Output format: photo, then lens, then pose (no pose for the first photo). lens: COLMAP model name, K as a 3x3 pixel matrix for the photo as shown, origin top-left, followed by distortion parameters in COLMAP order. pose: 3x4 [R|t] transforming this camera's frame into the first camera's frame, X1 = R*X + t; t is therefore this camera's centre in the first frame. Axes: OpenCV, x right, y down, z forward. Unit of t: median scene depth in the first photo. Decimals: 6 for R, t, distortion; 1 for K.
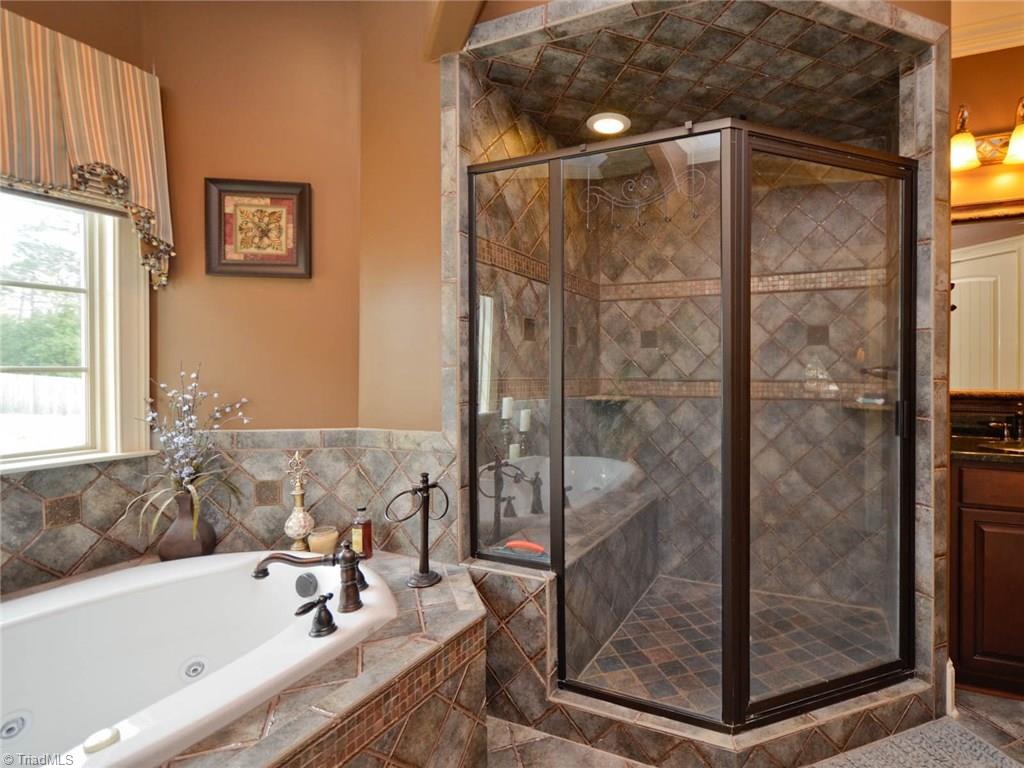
lens RADIAL K [[521.4, 0, 527.3], [0, 521.4, 378.7], [0, 0, 1]] dist [0.003251, 0.000128]
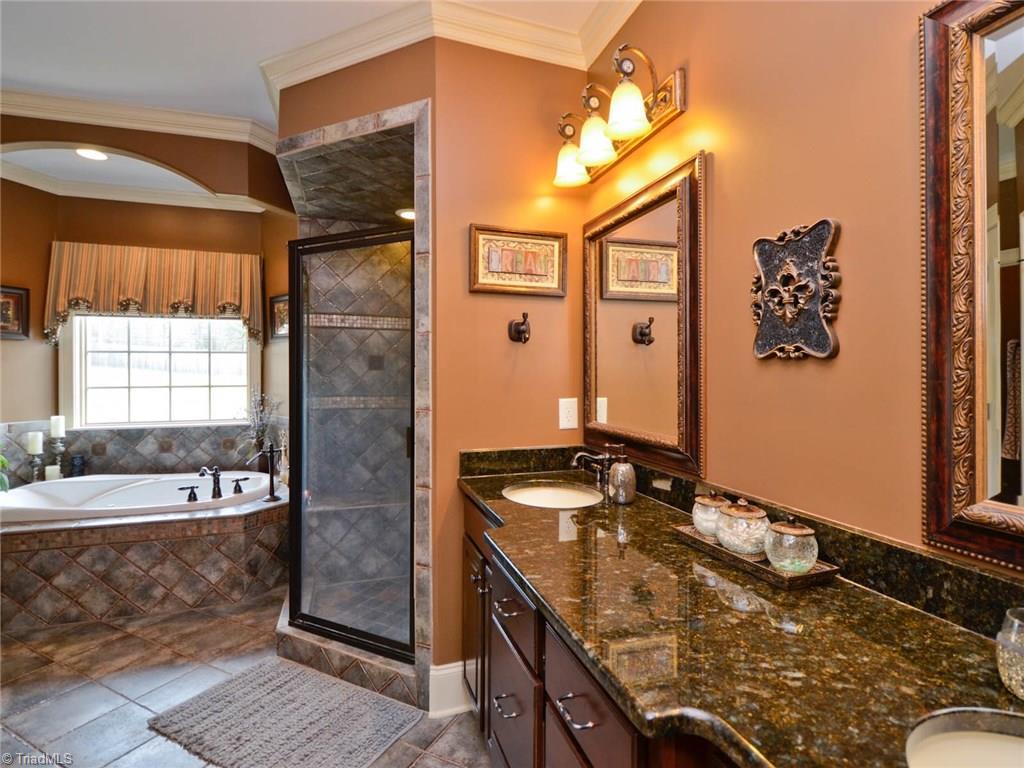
lens RADIAL K [[521.4, 0, 527.3], [0, 521.4, 378.7], [0, 0, 1]] dist [0.003251, 0.000128]
pose [[0.667170, 0.010575, -0.744831, 1.803704], [-0.026282, 0.999611, -0.009349, -0.061436], [0.744442, 0.025813, 0.667188, 0.408247]]
